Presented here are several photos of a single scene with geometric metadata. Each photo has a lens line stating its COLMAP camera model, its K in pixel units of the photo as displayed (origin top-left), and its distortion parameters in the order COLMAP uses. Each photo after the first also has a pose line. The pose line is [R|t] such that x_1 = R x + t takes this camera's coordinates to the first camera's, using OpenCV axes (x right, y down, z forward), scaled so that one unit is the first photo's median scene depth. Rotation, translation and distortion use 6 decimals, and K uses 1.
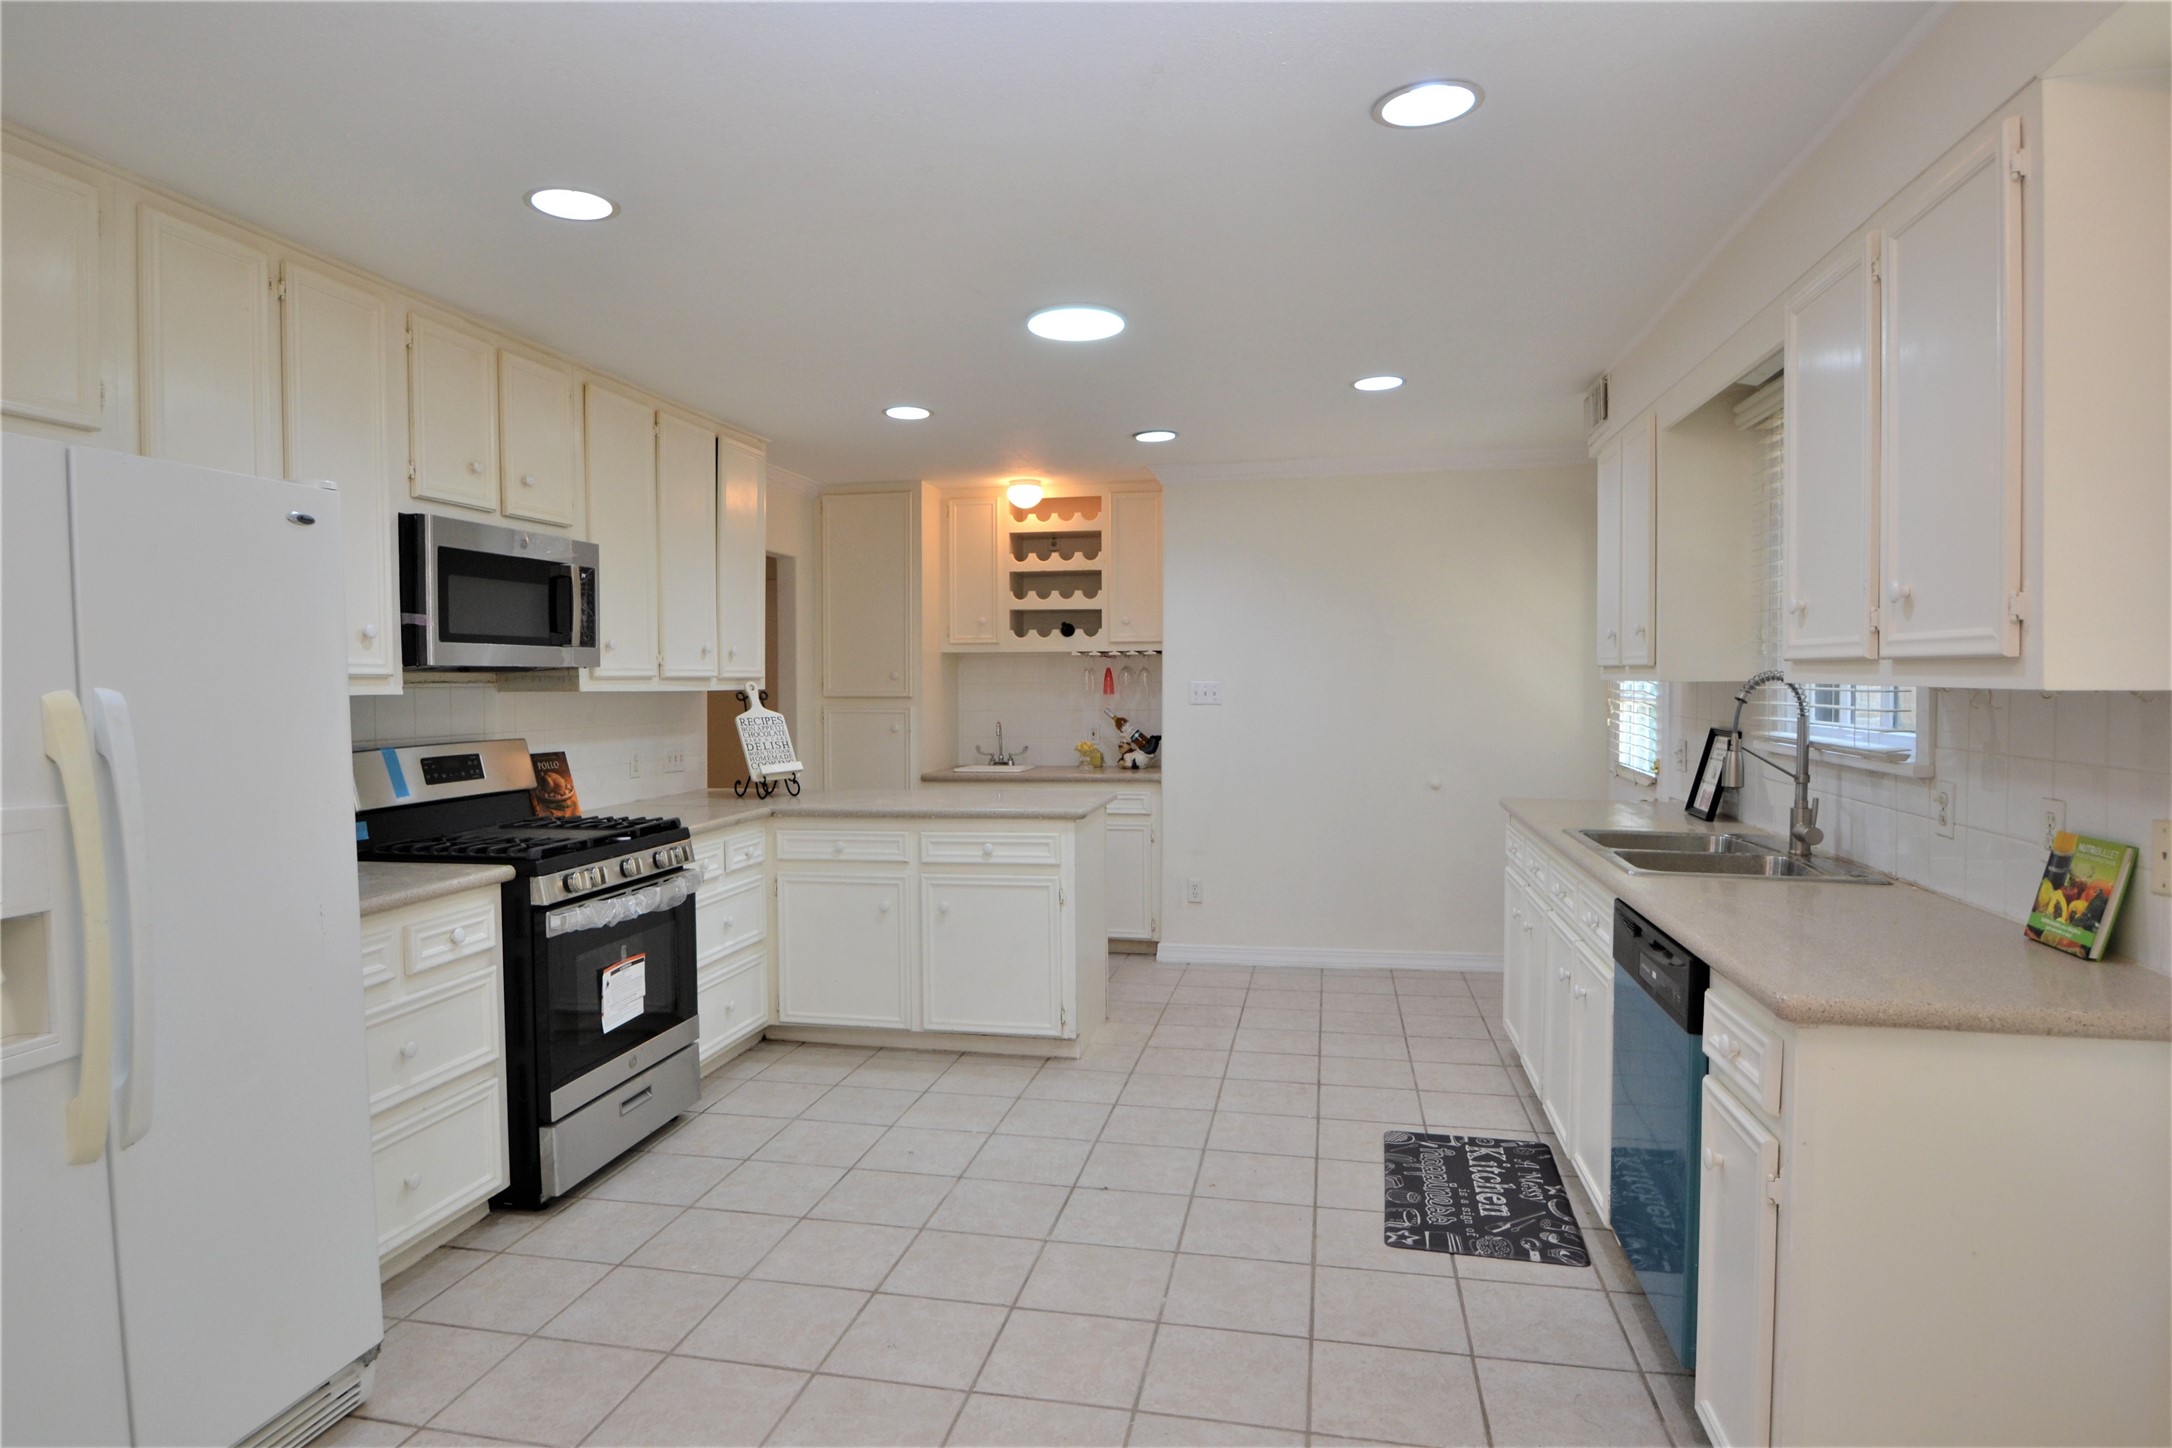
lens RADIAL K [[1214.3, 0, 1068.5], [0, 1214.3, 718.0], [0, 0, 1]] dist [-0.003016, -0.013890]
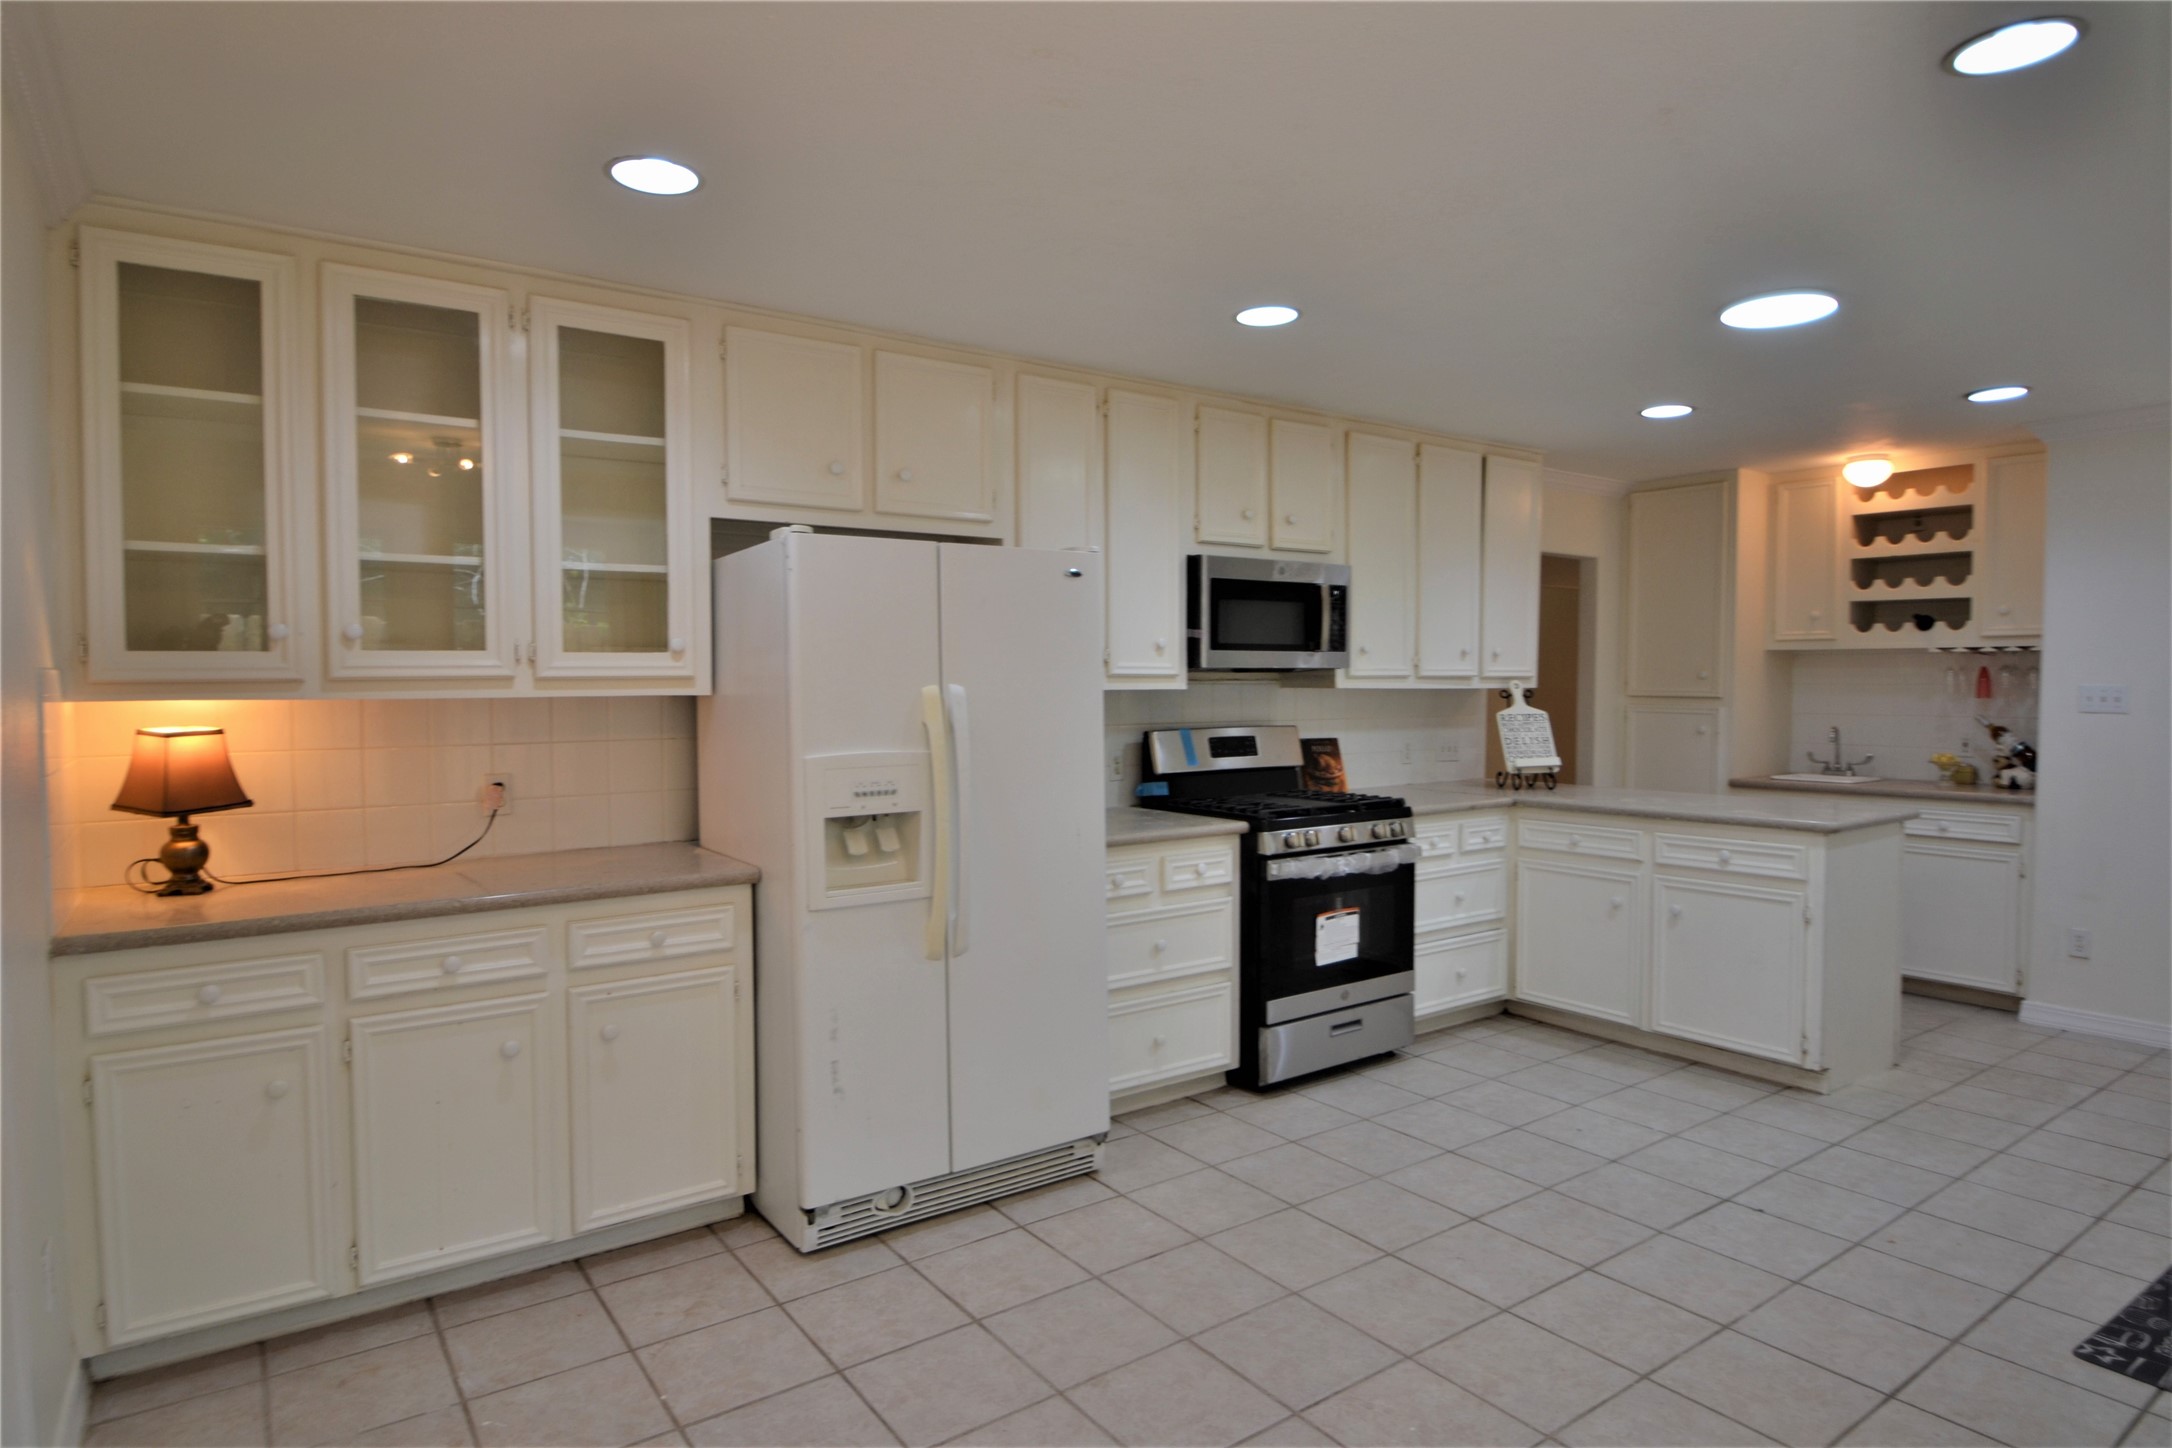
lens RADIAL K [[1214.3, 0, 1068.5], [0, 1214.3, 718.0], [0, 0, 1]] dist [-0.003016, -0.013890]
pose [[0.732998, 0.027918, -0.679658, 0.246593], [-0.025216, 0.999586, 0.013865, -0.002532], [0.679764, 0.006975, 0.733398, -0.074477]]
